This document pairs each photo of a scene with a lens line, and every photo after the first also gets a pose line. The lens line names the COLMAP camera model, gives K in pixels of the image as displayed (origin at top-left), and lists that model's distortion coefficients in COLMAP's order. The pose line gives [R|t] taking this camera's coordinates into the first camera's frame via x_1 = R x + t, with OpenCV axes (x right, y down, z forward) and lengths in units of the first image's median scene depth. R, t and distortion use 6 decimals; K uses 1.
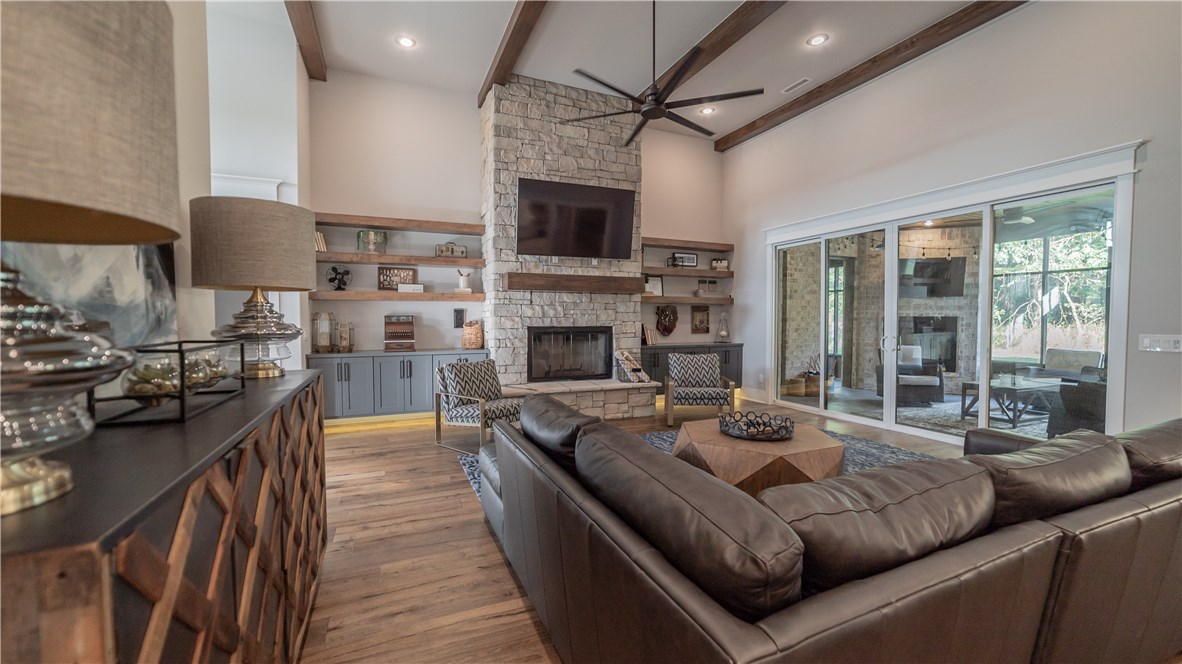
lens RADIAL K [[460.5, 0, 587.9], [0, 460.5, 331.4], [0, 0, 1]] dist [-0.012981, 0.002588]
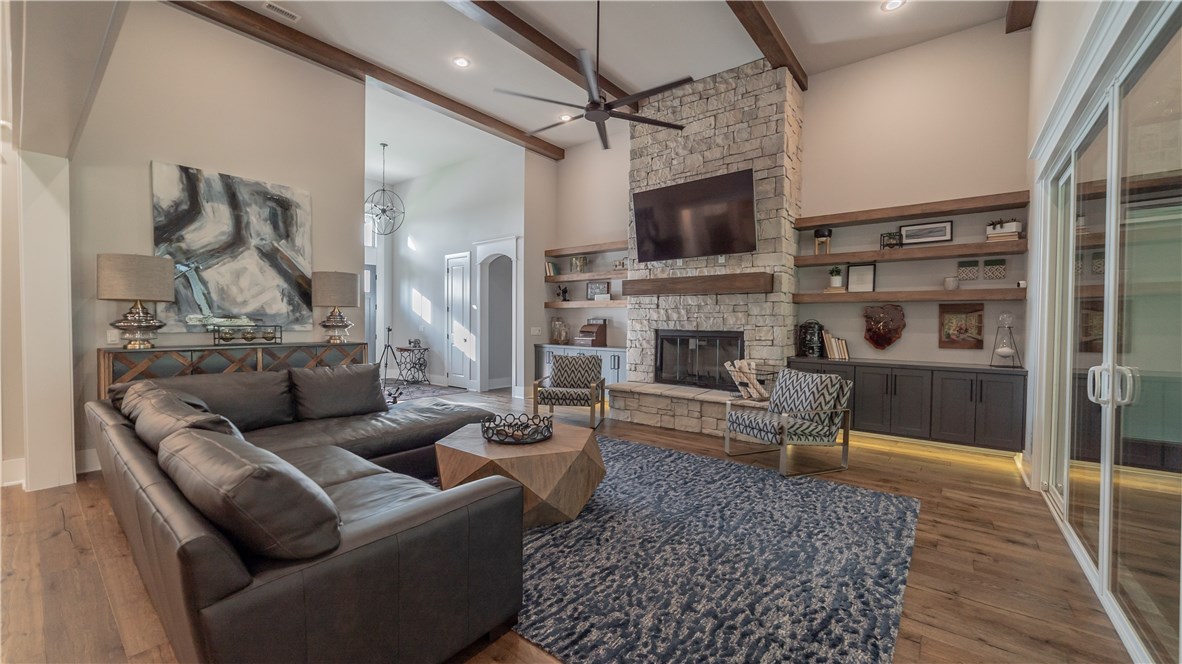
lens RADIAL K [[460.5, 0, 587.2], [0, 460.5, 332.0], [0, 0, 1]] dist [-0.012981, 0.002588]
pose [[0.463563, 0.025152, -0.885707, 0.697165], [-0.033808, 0.999371, 0.010685, -0.009803], [0.885419, 0.024991, 0.464121, 0.354429]]
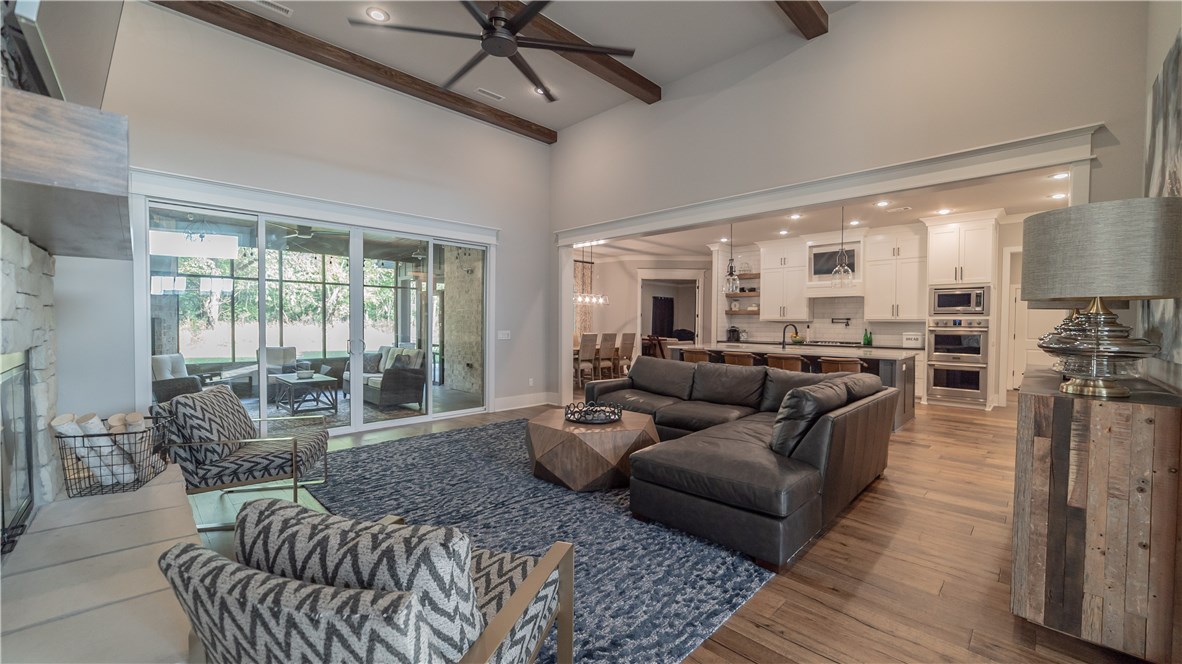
lens RADIAL K [[460.5, 0, 581.3], [0, 460.5, 327.5], [0, 0, 1]] dist [-0.012981, 0.002588]
pose [[-0.348769, -0.013504, 0.937111, -0.405388], [0.020969, 0.999533, 0.022208, -0.025722], [-0.936974, 0.027396, -0.348323, 0.770286]]
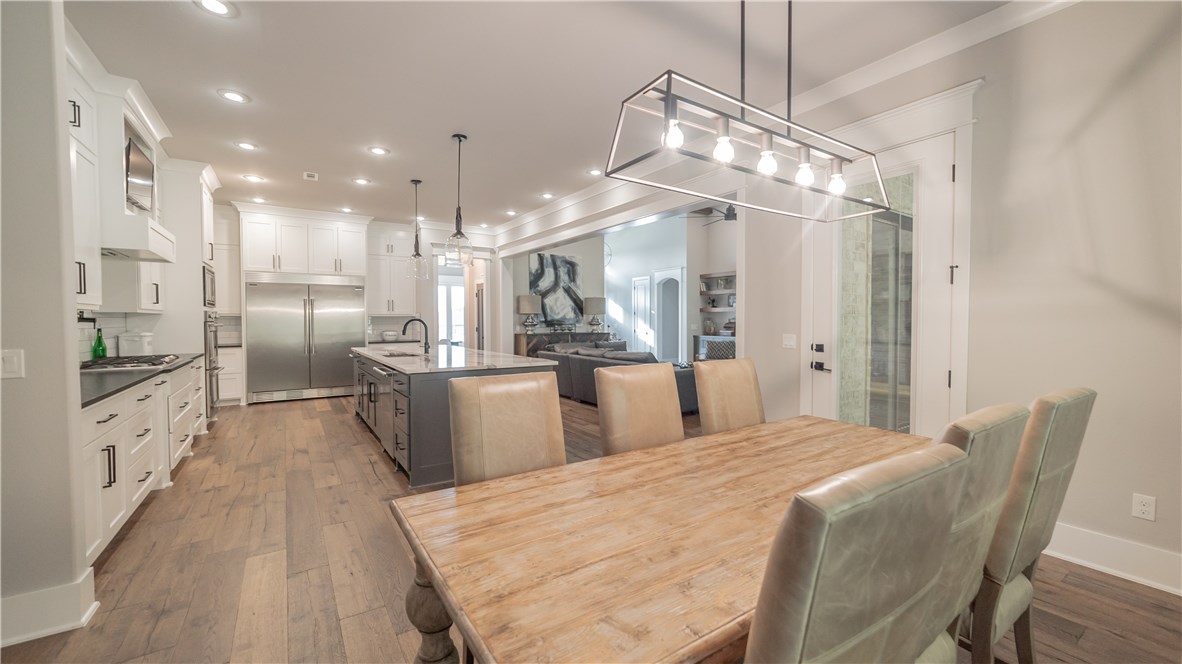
lens RADIAL K [[460.5, 0, 588.4], [0, 460.5, 326.3], [0, 0, 1]] dist [-0.012981, 0.002588]
pose [[0.170323, 0.016281, -0.985254, 1.373651], [-0.028889, 0.999516, 0.011523, -0.007023], [0.984965, 0.026501, 0.170711, 0.034105]]
